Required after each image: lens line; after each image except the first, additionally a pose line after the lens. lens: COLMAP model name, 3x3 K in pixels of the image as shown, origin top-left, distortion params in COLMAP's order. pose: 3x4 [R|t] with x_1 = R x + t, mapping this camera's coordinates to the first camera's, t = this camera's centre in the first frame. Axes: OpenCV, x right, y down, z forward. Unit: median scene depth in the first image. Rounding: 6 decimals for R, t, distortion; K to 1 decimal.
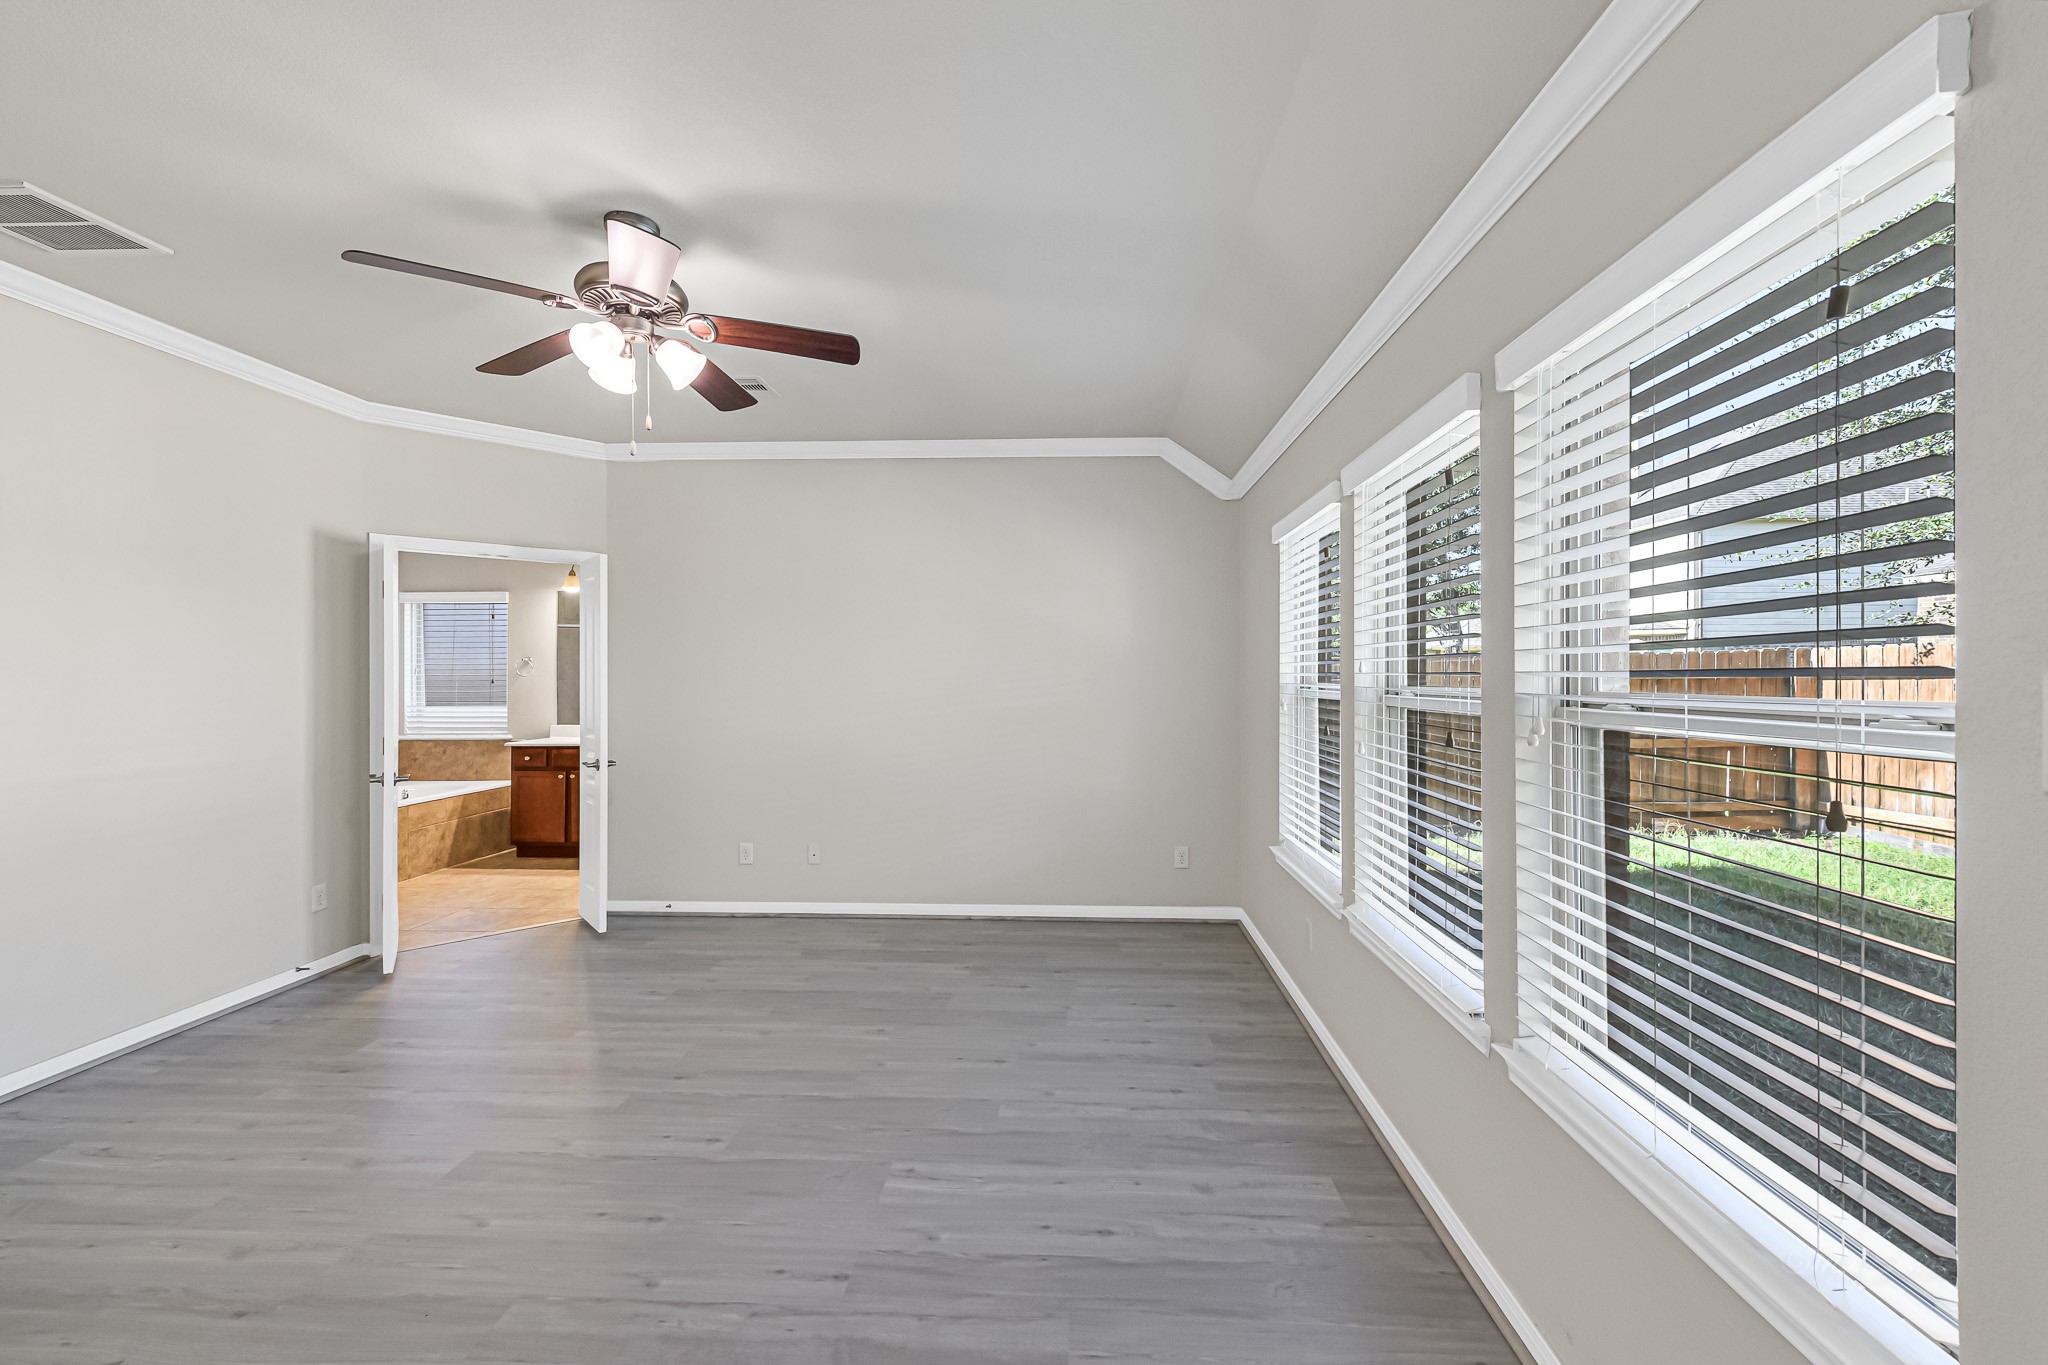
lens RADIAL K [[826.2, 0, 1013.8], [0, 826.2, 683.1], [0, 0, 1]] dist [0.011157, -0.000449]
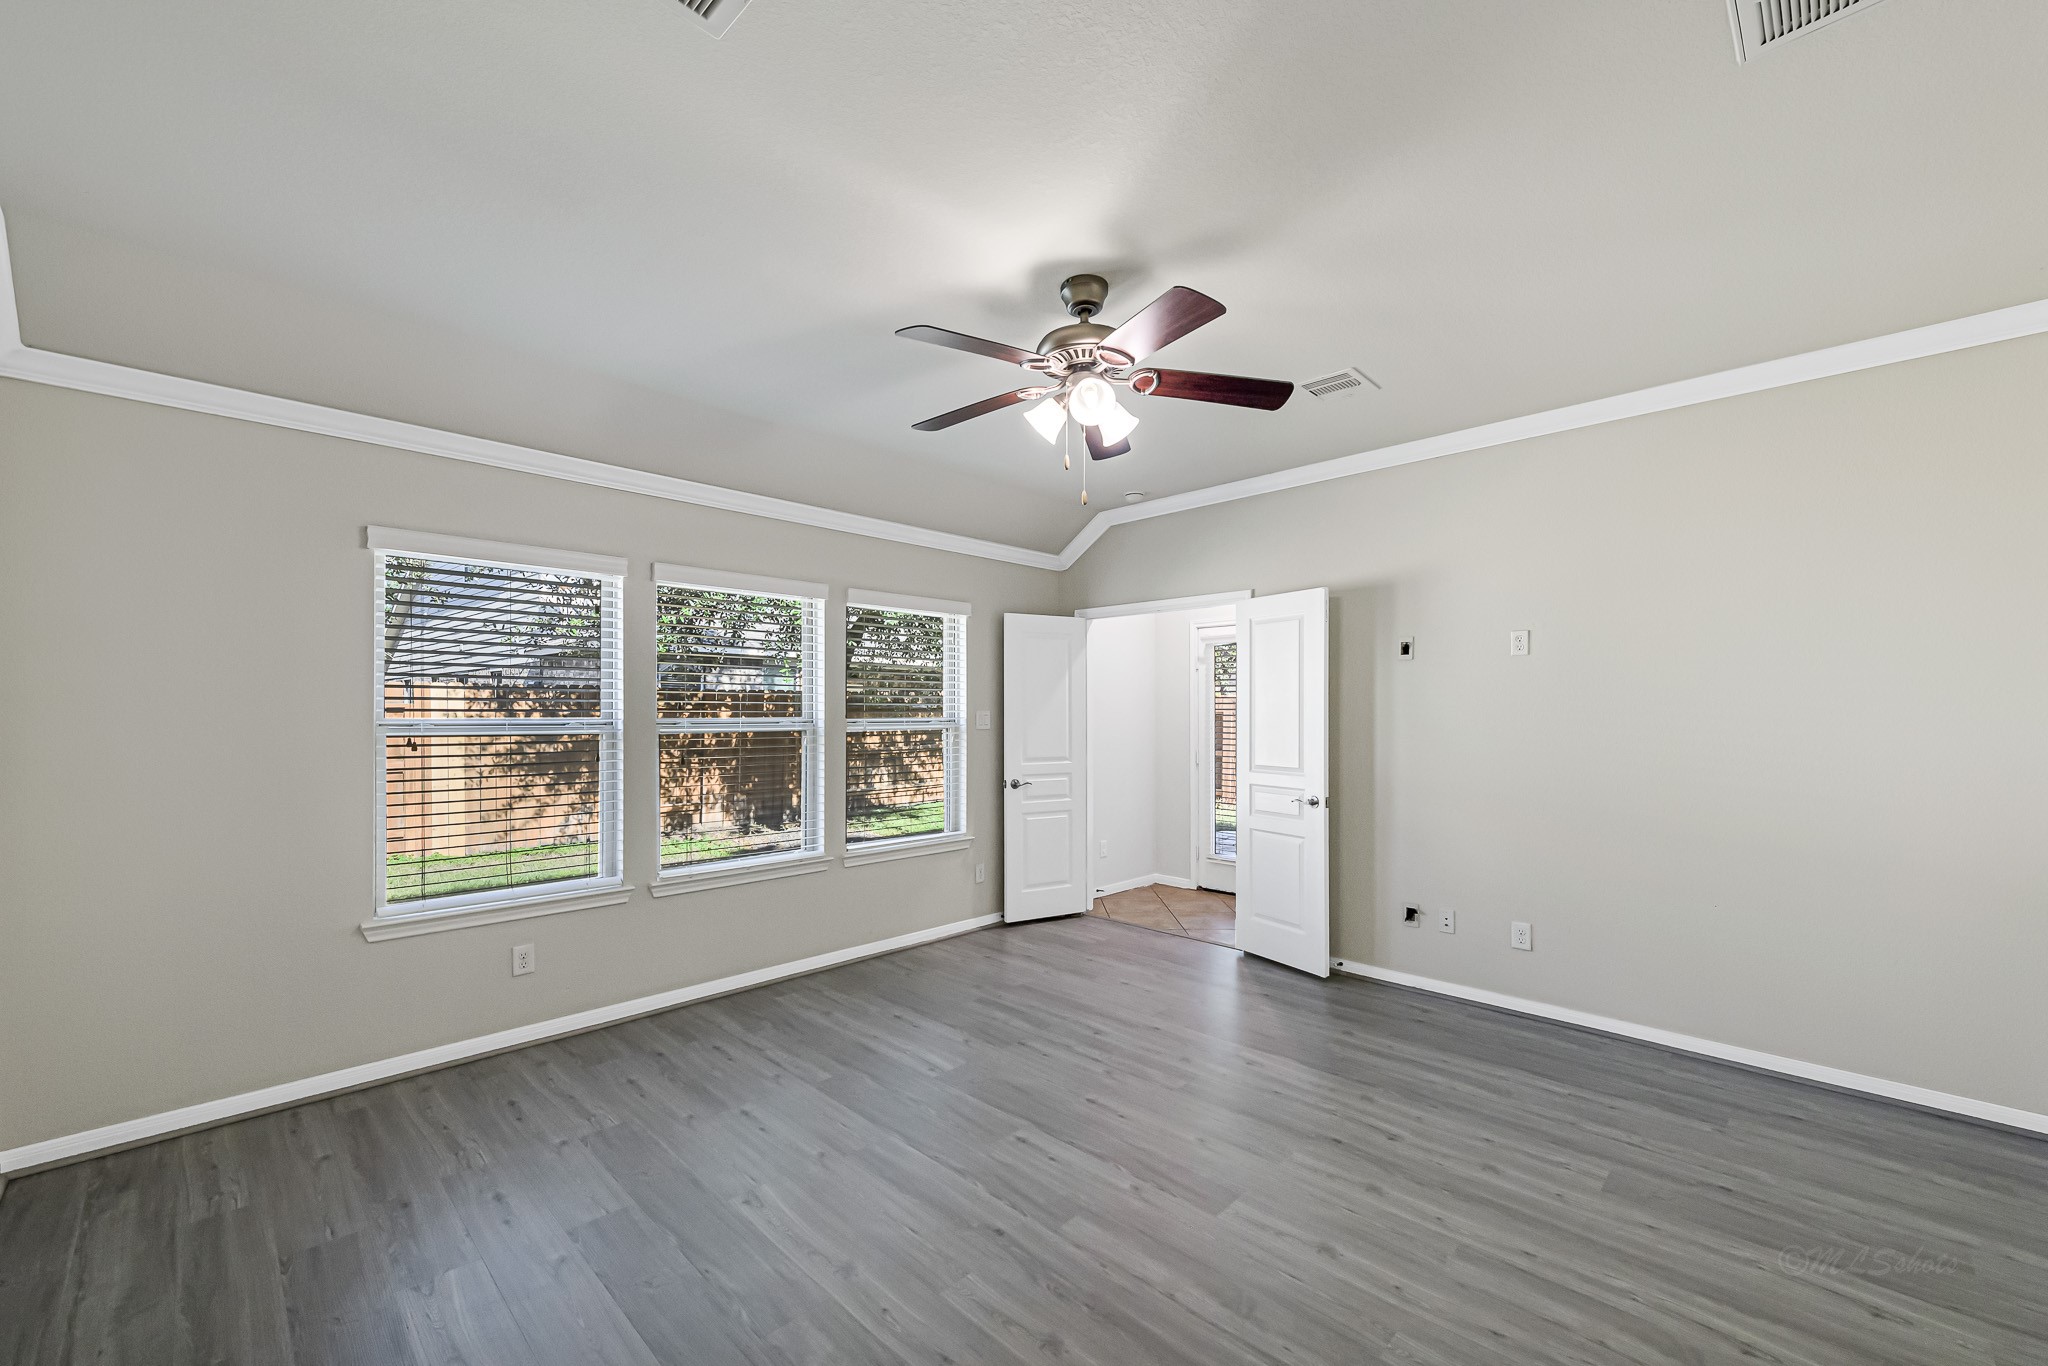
lens RADIAL K [[820.7, 0, 1035.0], [0, 820.7, 699.5], [0, 0, 1]] dist [0.002075, -0.000167]
pose [[-0.764596, 0.009302, 0.644442, -0.800988], [0.006718, 0.999957, -0.006463, -0.017071], [-0.644474, -0.000613, -0.764626, 1.349364]]
